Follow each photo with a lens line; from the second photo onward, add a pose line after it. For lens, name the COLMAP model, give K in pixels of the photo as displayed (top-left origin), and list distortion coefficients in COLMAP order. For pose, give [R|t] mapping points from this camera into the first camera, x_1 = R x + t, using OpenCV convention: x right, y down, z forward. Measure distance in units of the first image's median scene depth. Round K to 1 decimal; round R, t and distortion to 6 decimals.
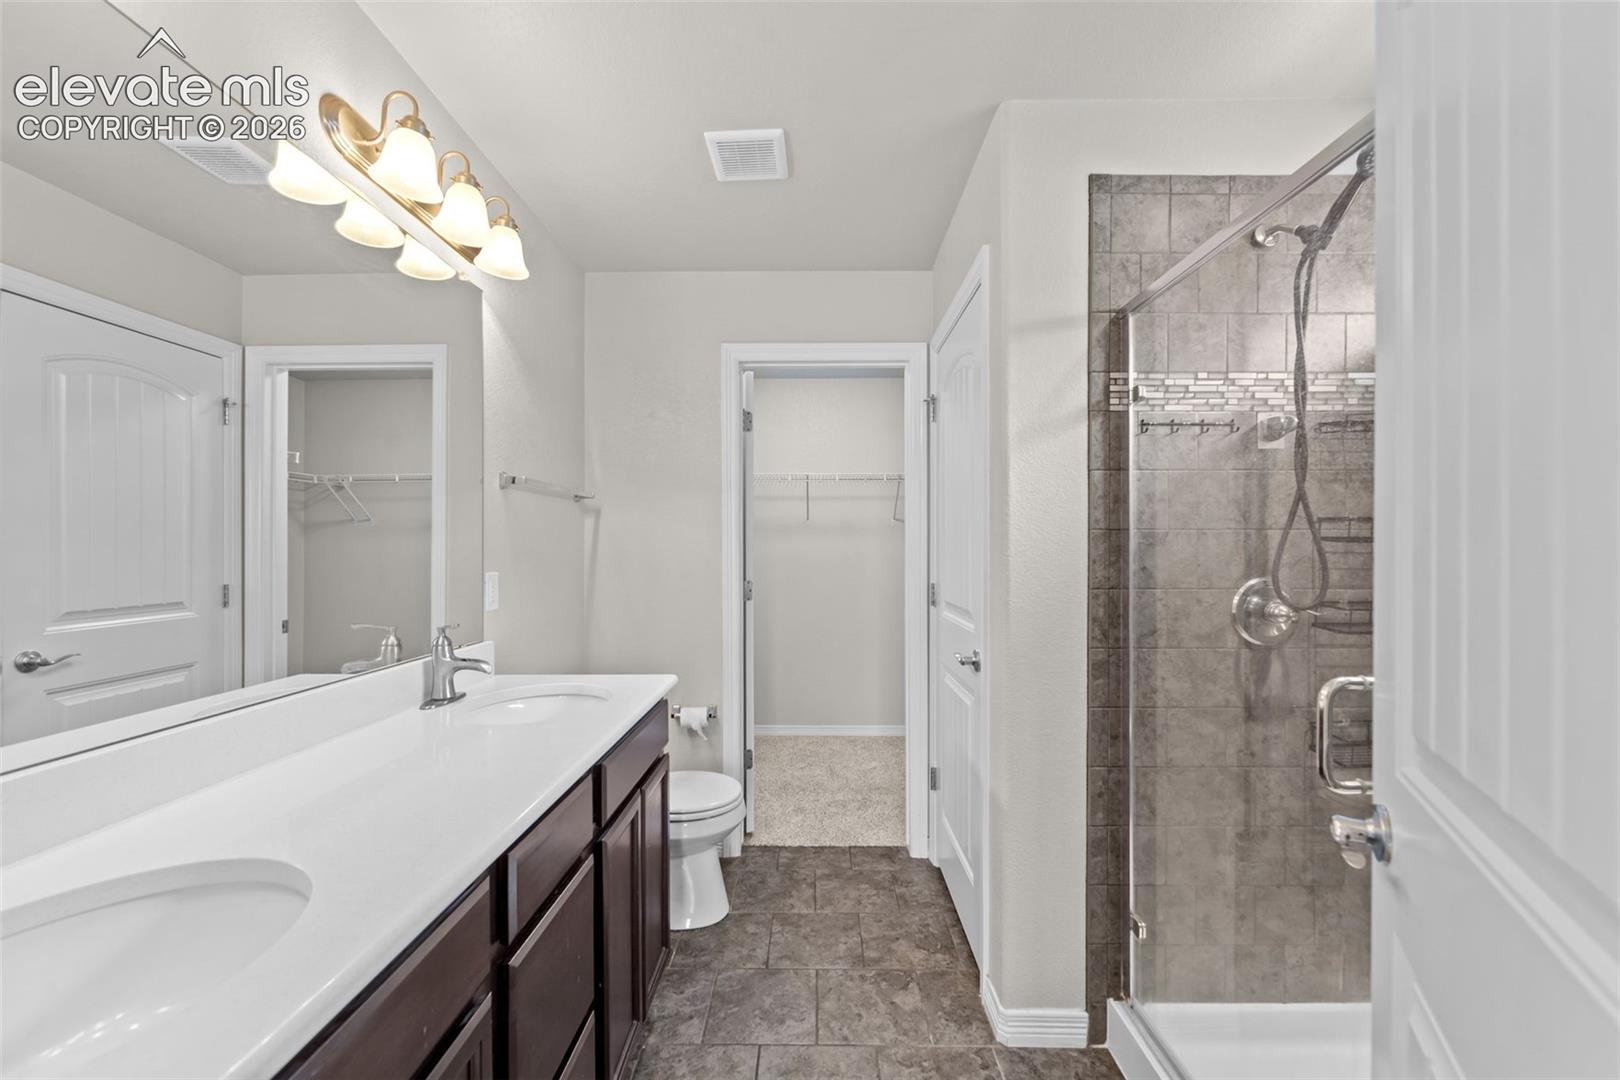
lens RADIAL K [[647.1, 0, 807.4], [0, 647.1, 551.1], [0, 0, 1]] dist [-0.000980, 0.000098]
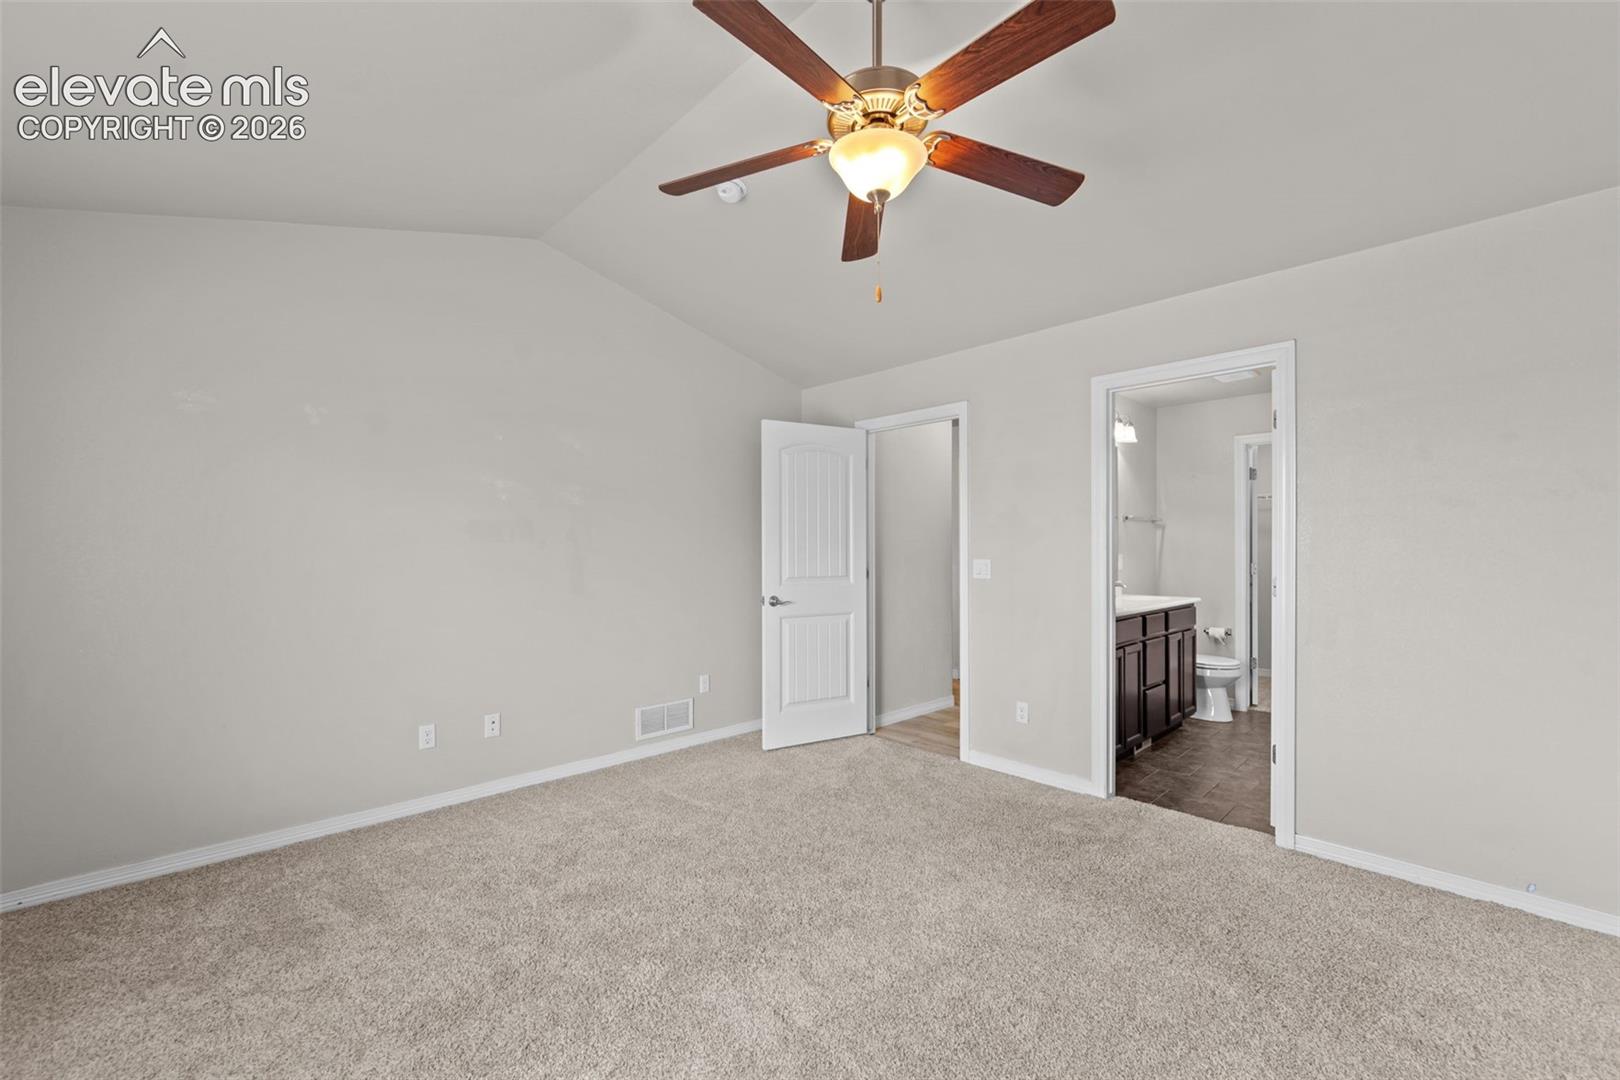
lens RADIAL K [[647.1, 0, 809.1], [0, 647.1, 543.7], [0, 0, 1]] dist [-0.000980, 0.000098]
pose [[0.692581, 0.015181, -0.721180, 0.428794], [-0.002511, 0.999823, 0.018635, -0.043289], [0.721336, -0.011096, 0.692497, -1.395600]]
